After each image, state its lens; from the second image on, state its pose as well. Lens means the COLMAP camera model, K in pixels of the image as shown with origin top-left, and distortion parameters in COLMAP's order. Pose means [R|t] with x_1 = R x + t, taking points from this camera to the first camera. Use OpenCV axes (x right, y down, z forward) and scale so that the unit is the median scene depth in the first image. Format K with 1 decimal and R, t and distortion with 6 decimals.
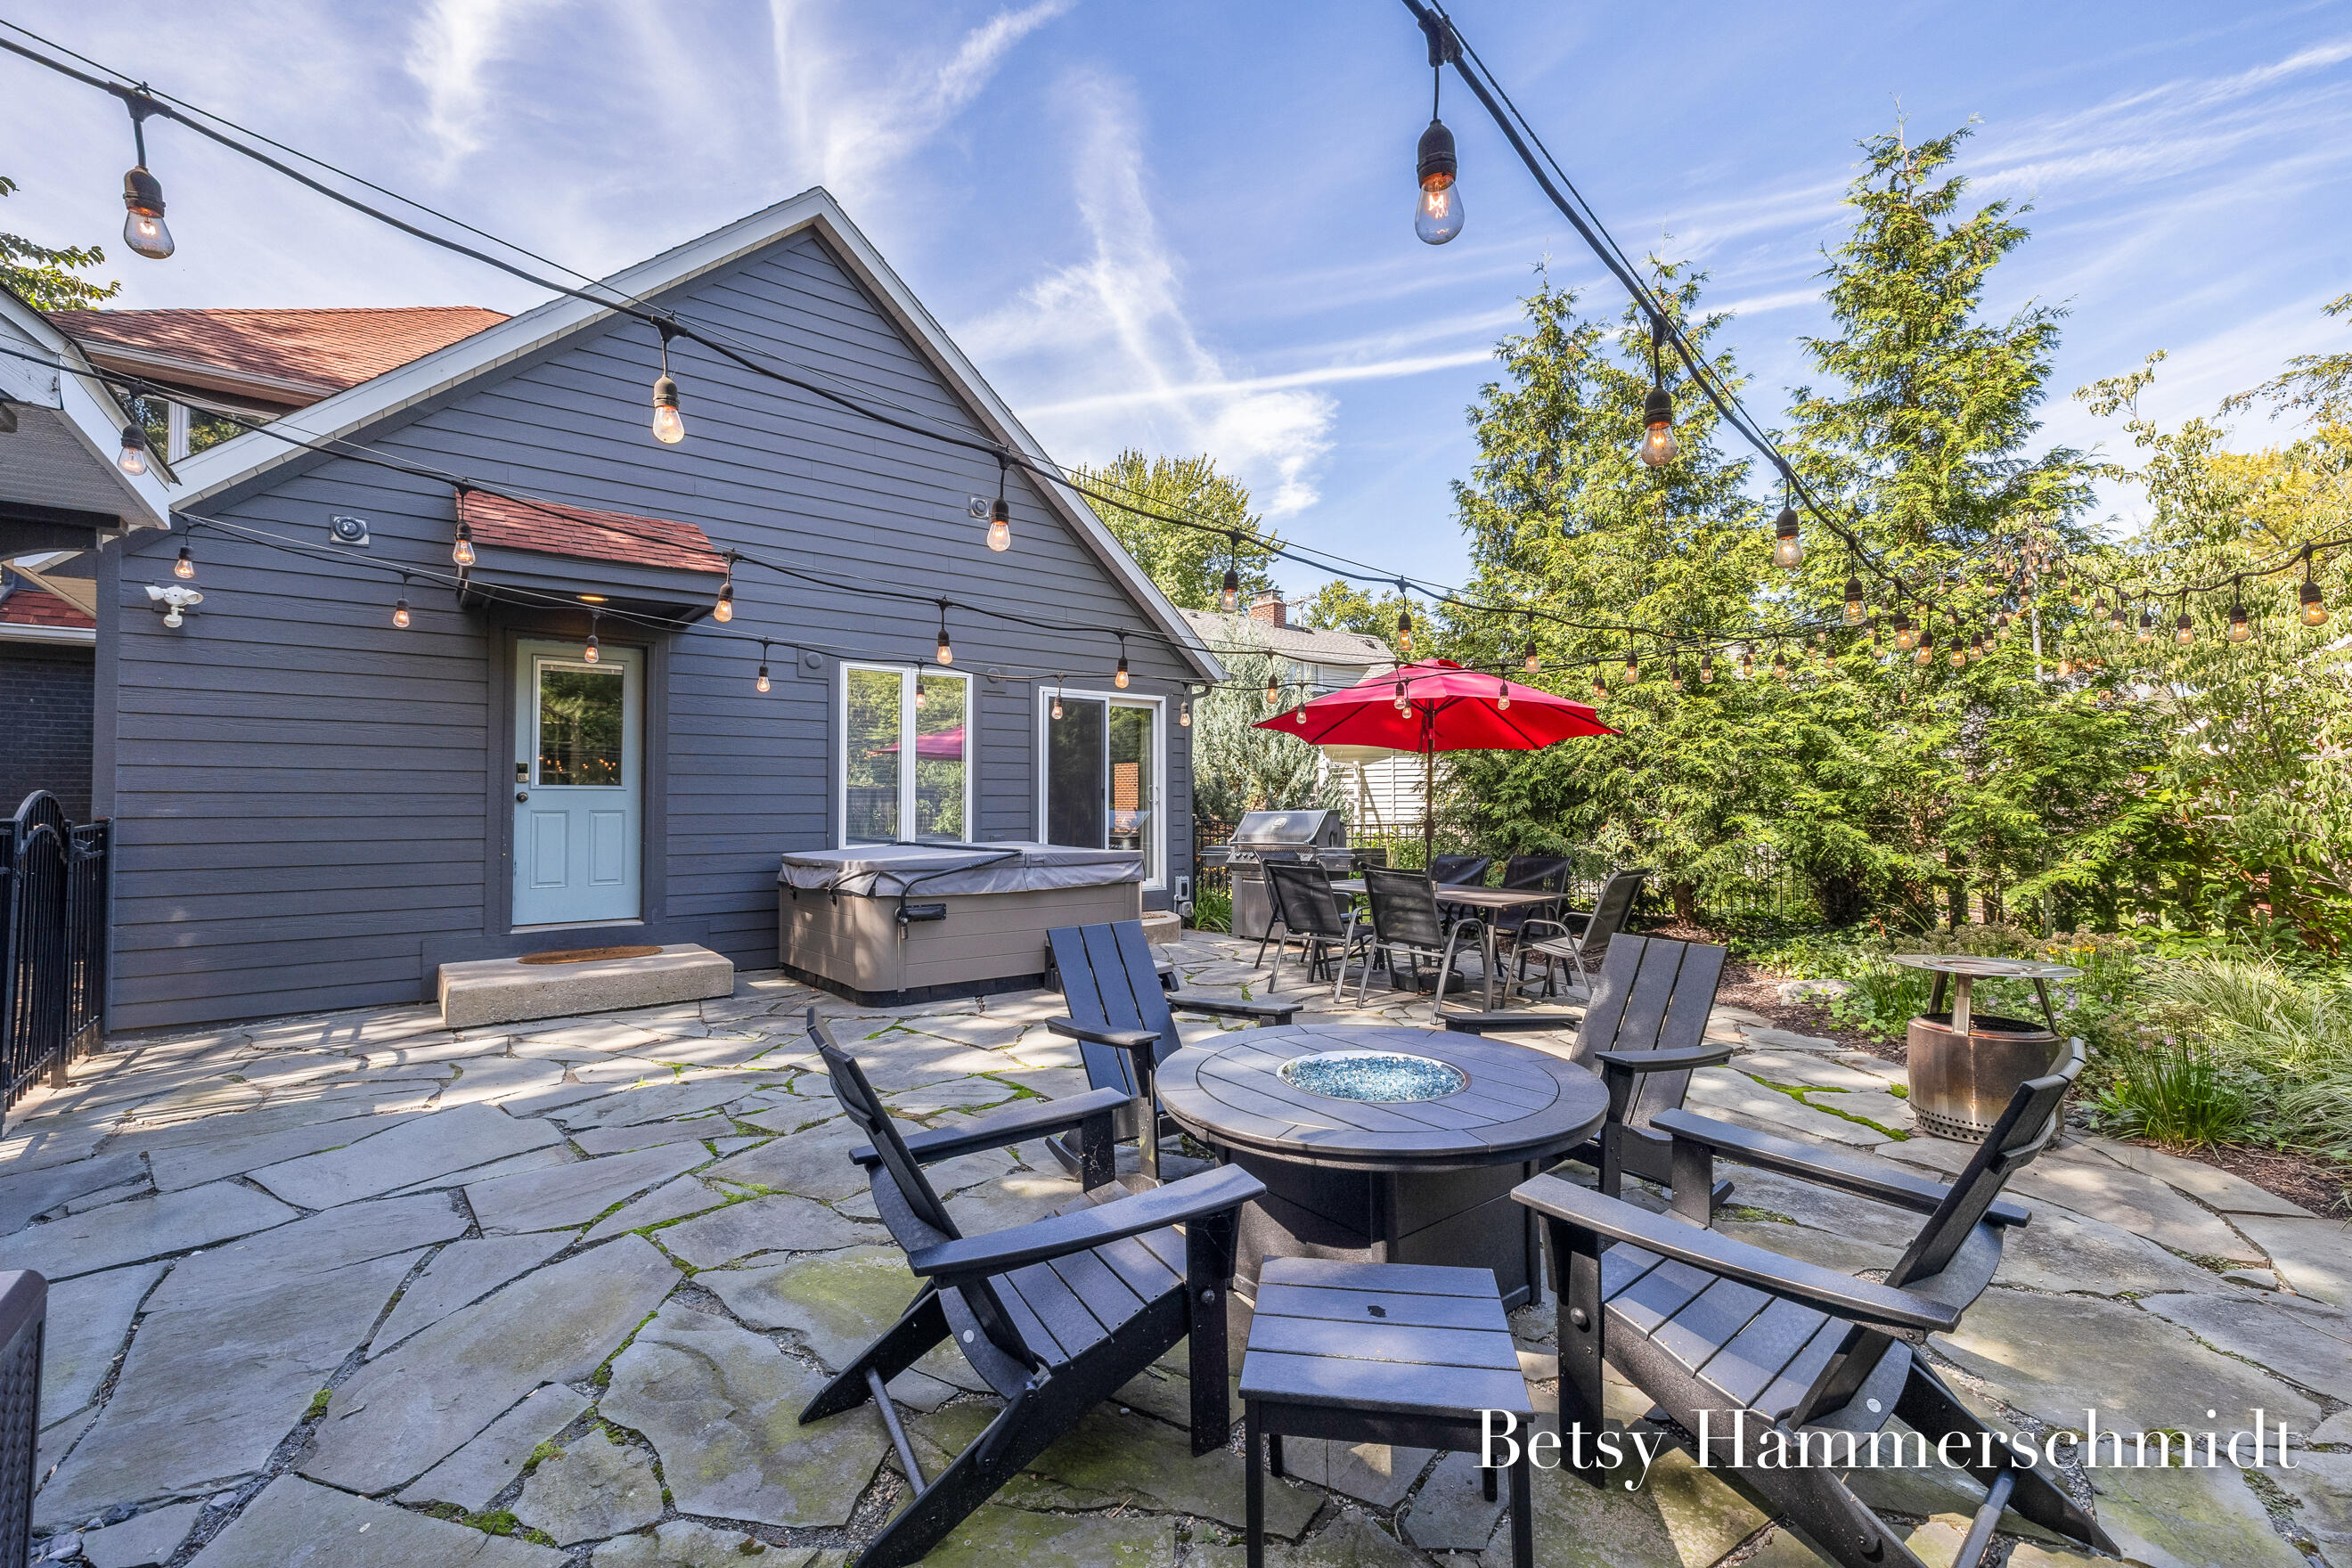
lens RADIAL K [[985.1, 0, 1174.7], [0, 985.1, 779.5], [0, 0, 1]] dist [-0.000615, -0.000101]
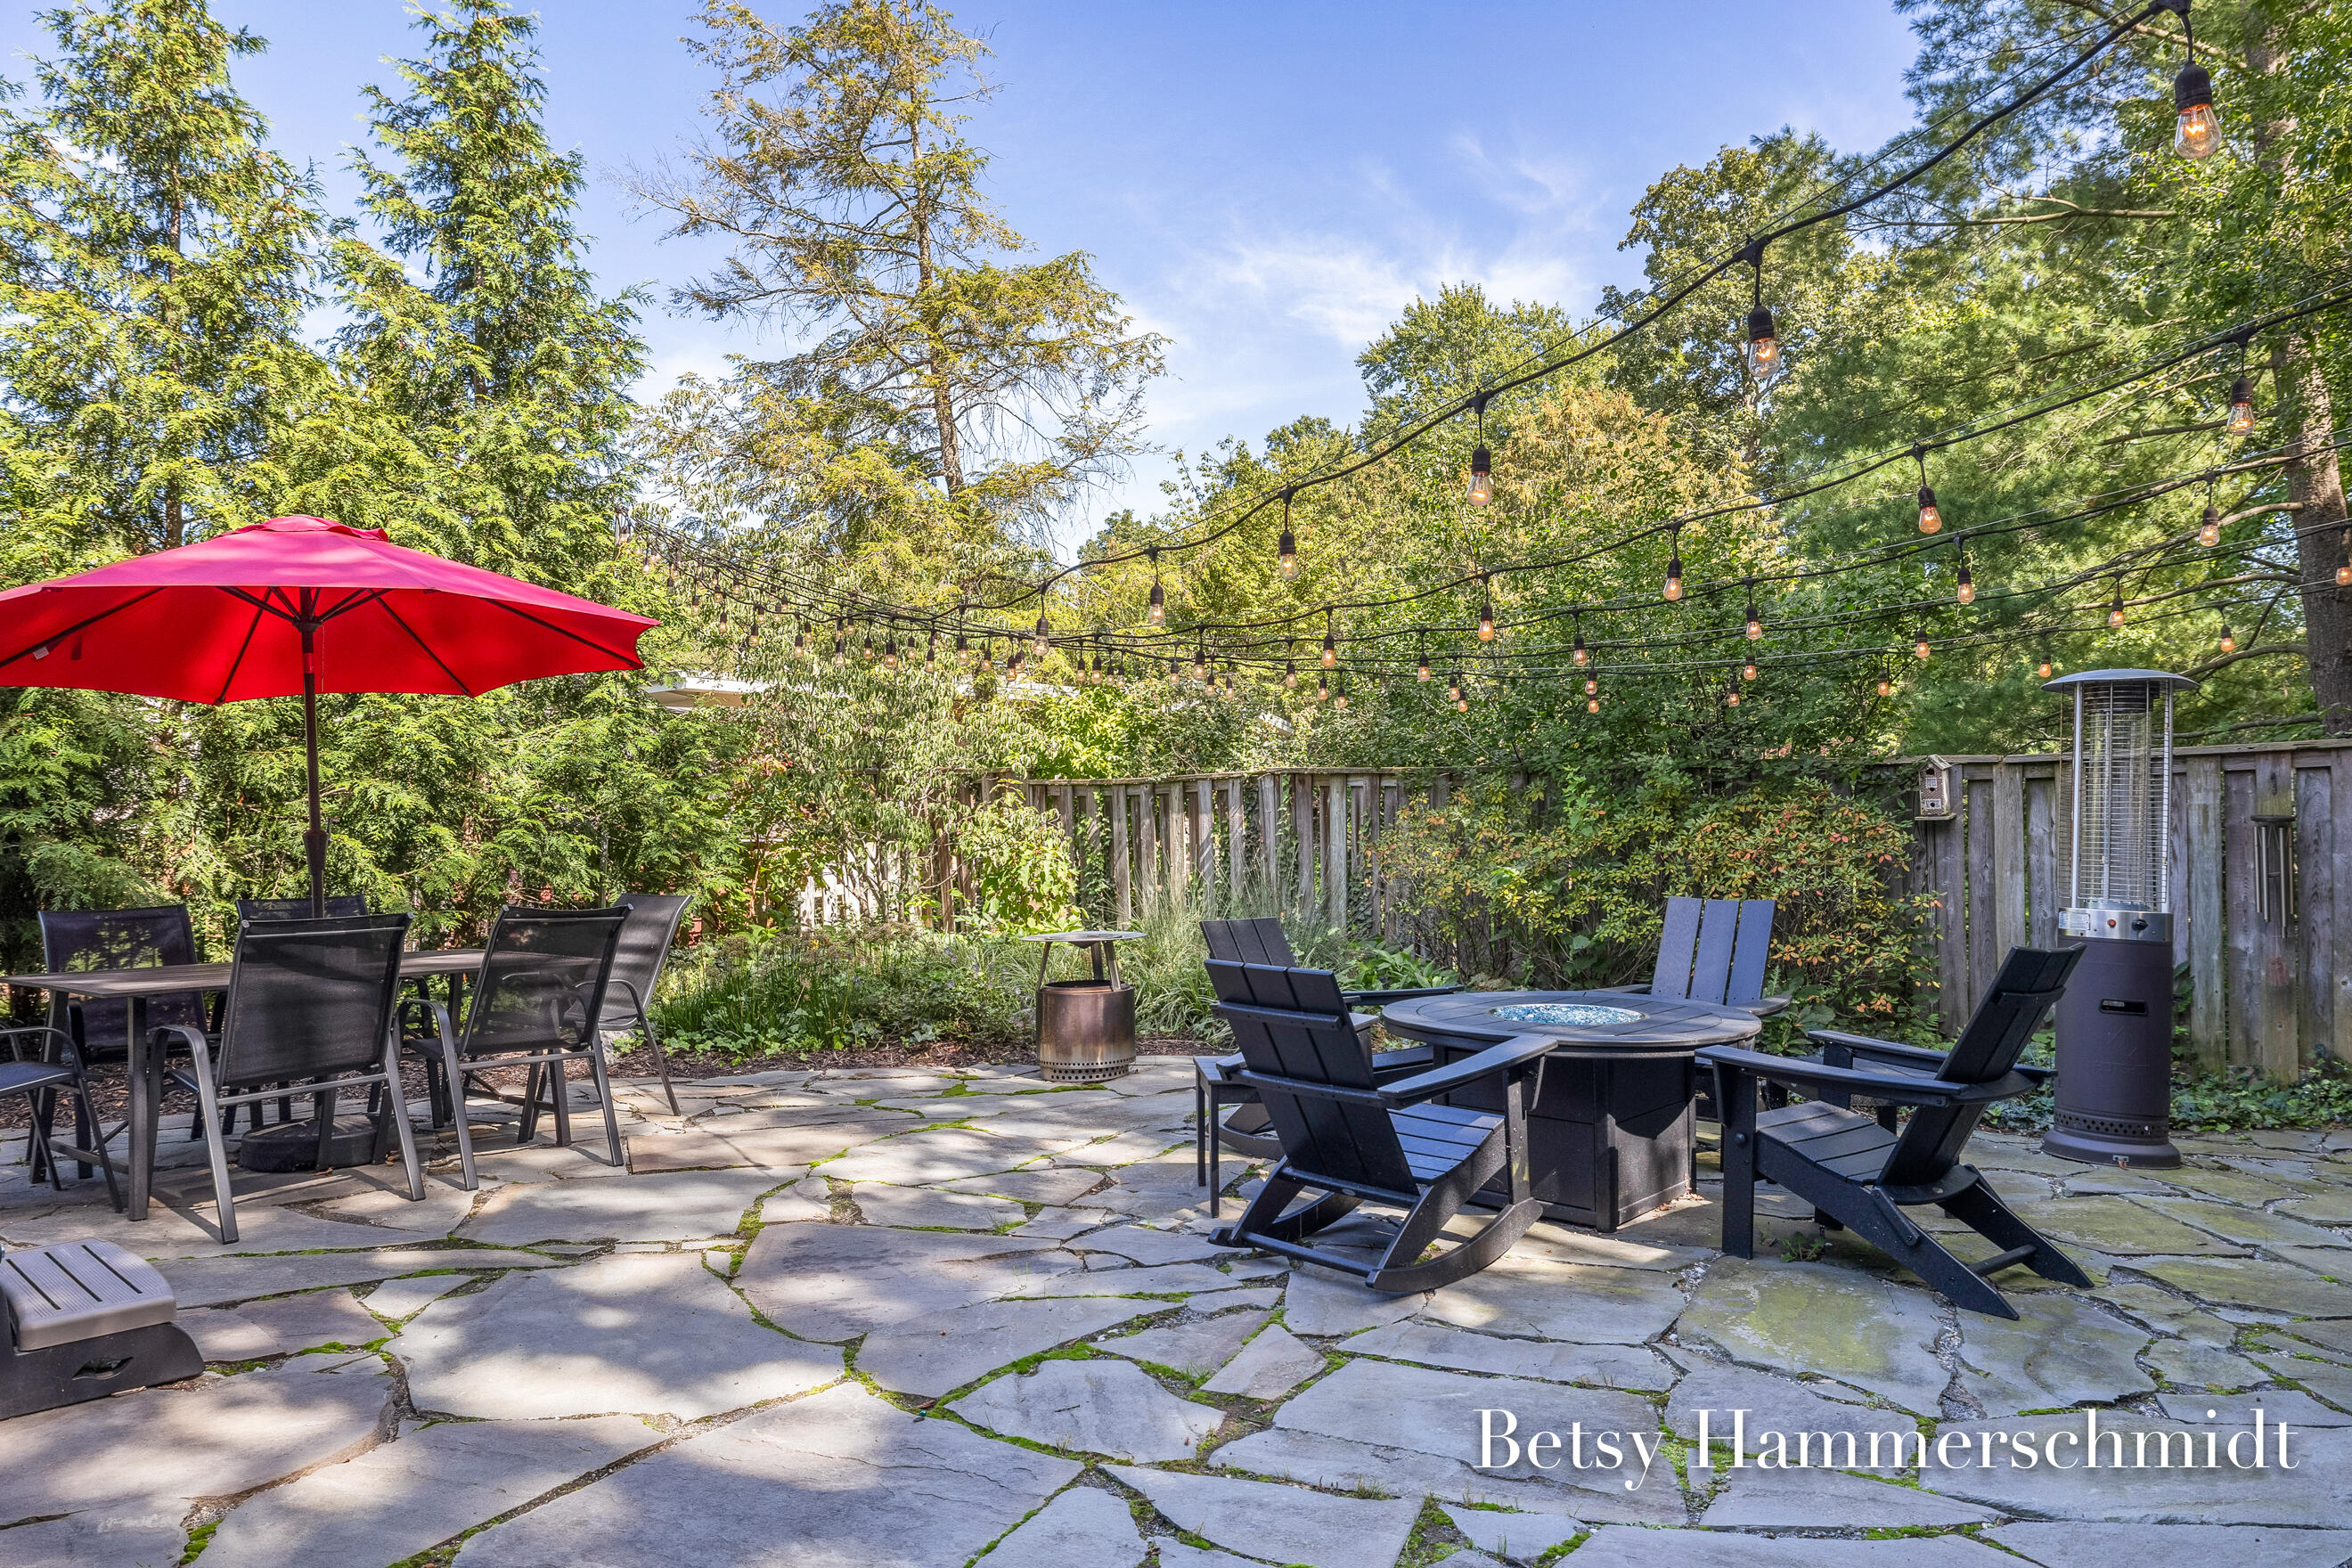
lens RADIAL K [[1511.8, 0, 1179.8], [0, 1511.8, 766.6], [0, 0, 1]] dist [-0.006449, 0.004324]
pose [[-0.178290, 0.040880, 0.983128, -0.626113], [-0.019470, 0.998794, -0.045063, 0.036763], [-0.983785, -0.027176, -0.177279, 0.733218]]
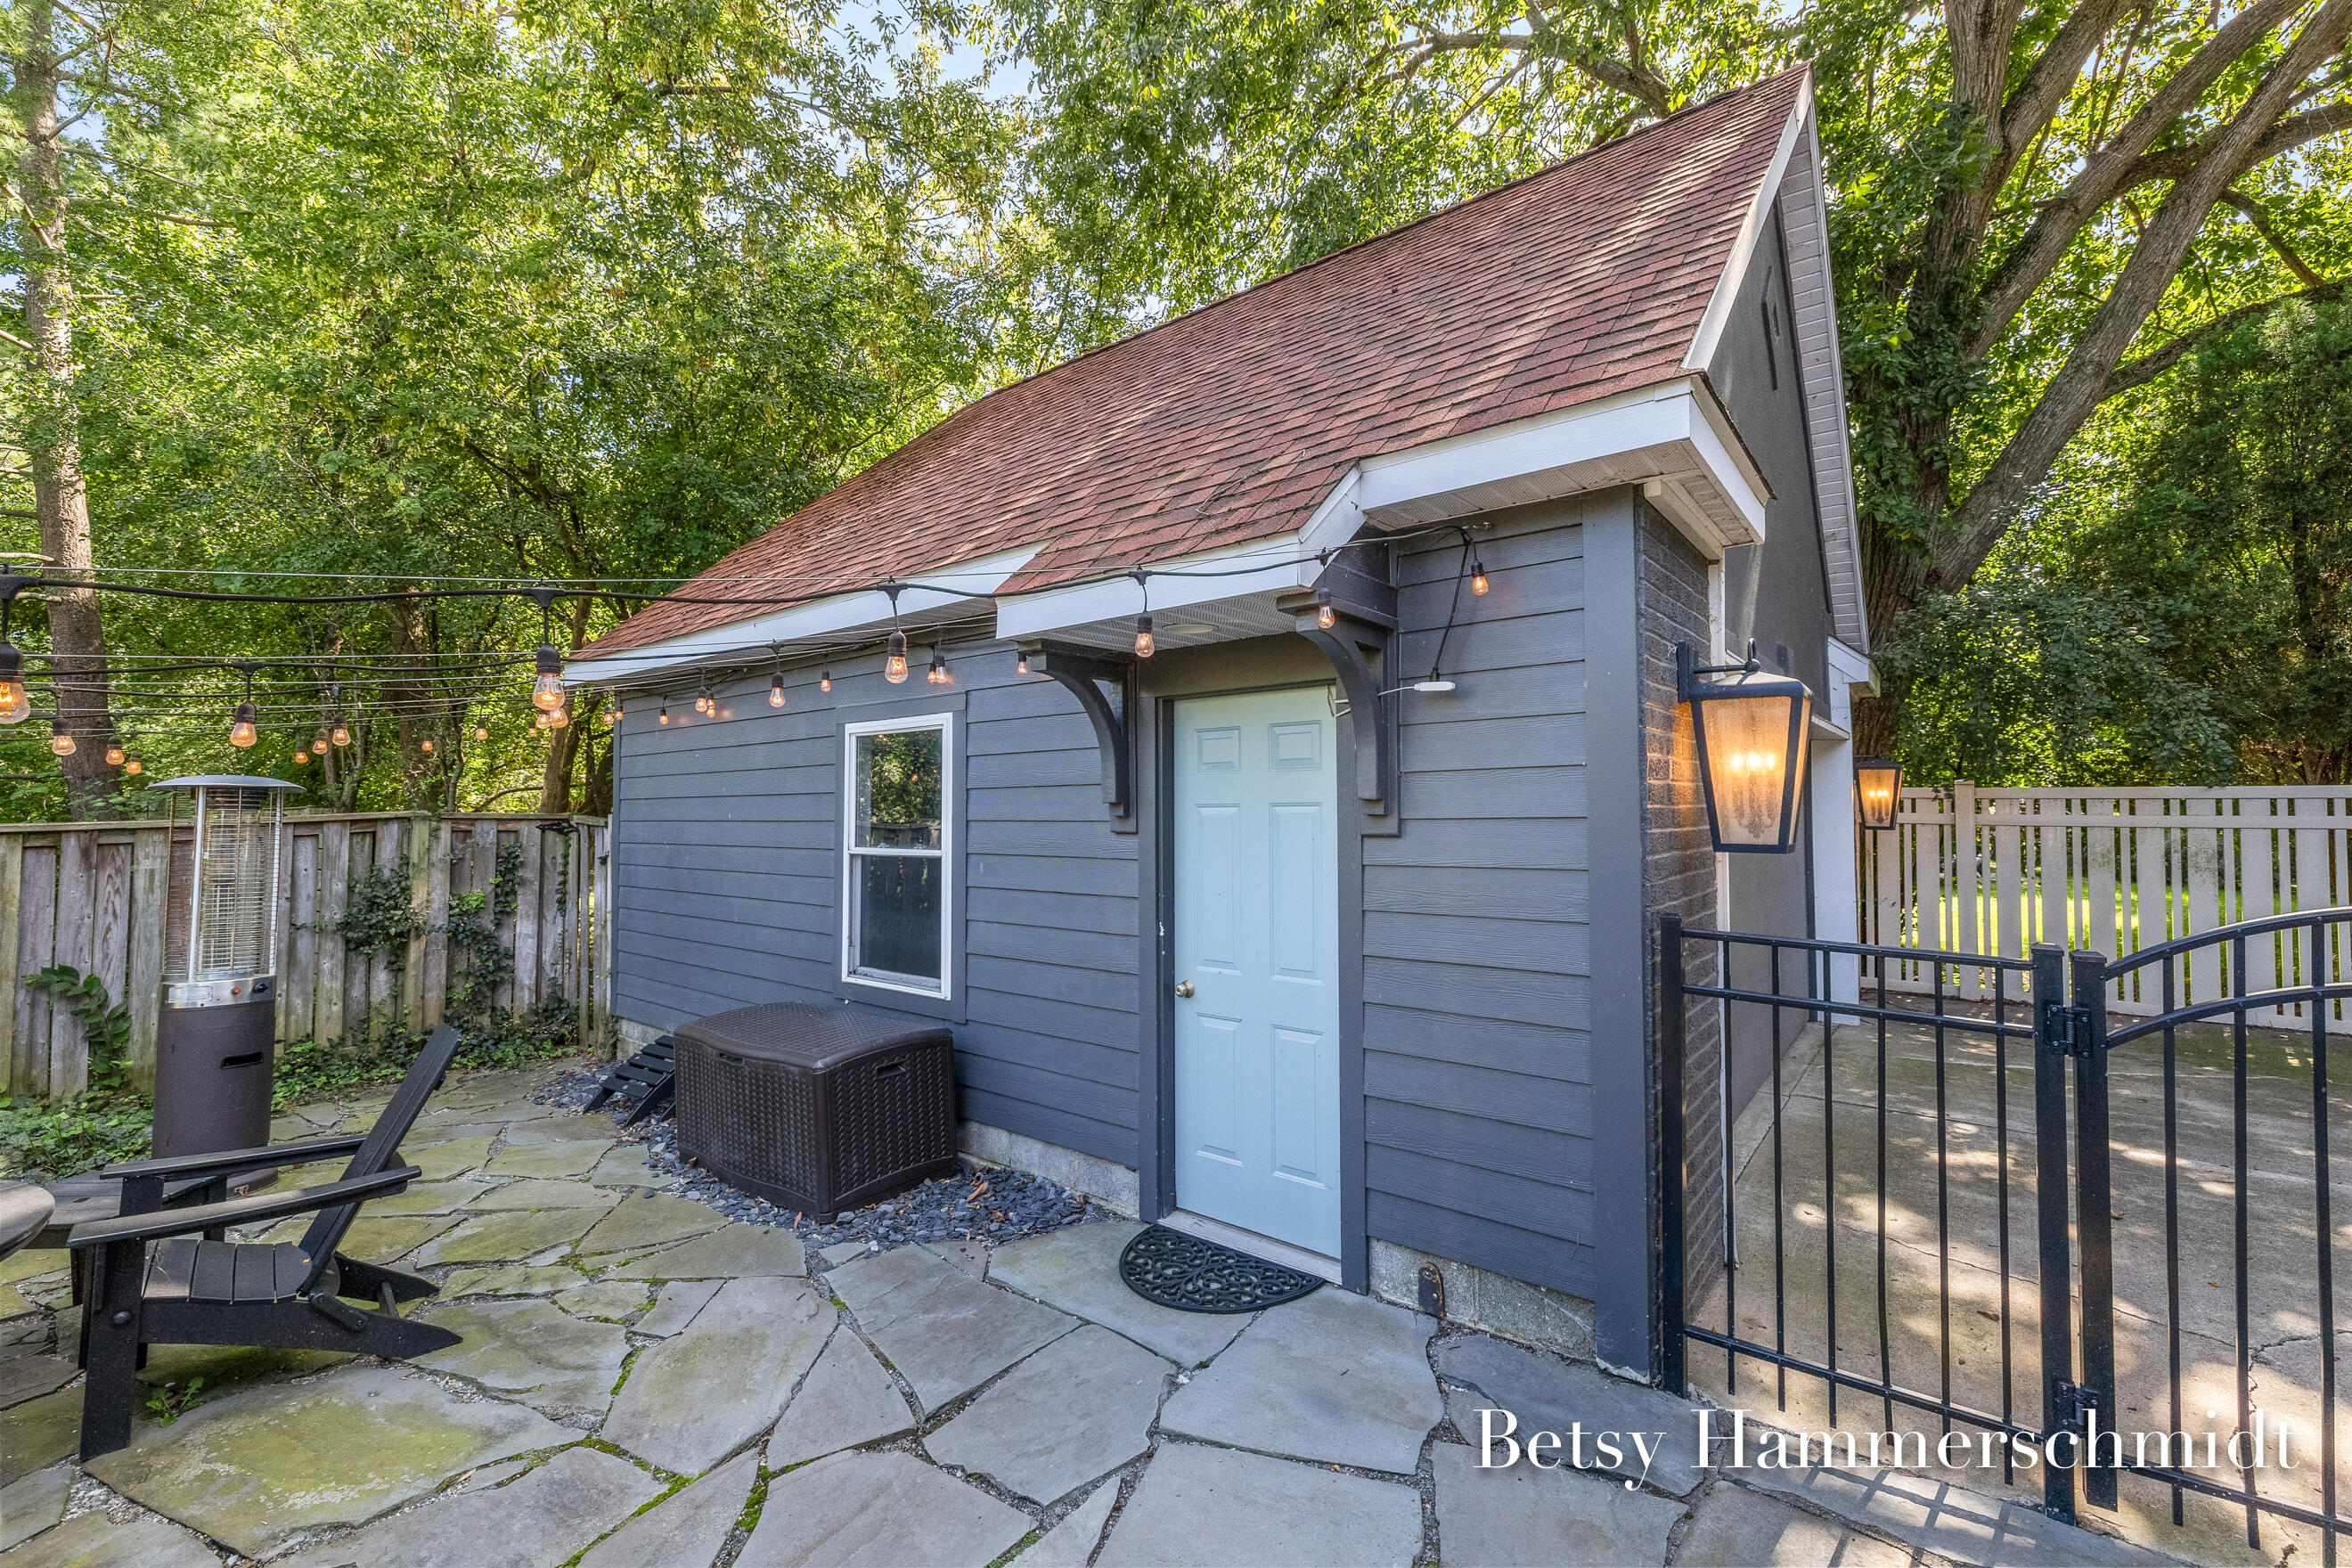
lens RADIAL K [[985.1, 0, 1174.7], [0, 985.1, 779.5], [0, 0, 1]] dist [-0.000615, -0.000101]
pose [[-0.972045, 0.003381, -0.234772, -0.335993], [0.016483, 0.998412, -0.053871, -0.017822], [0.234217, -0.056235, -0.970557, 0.854044]]
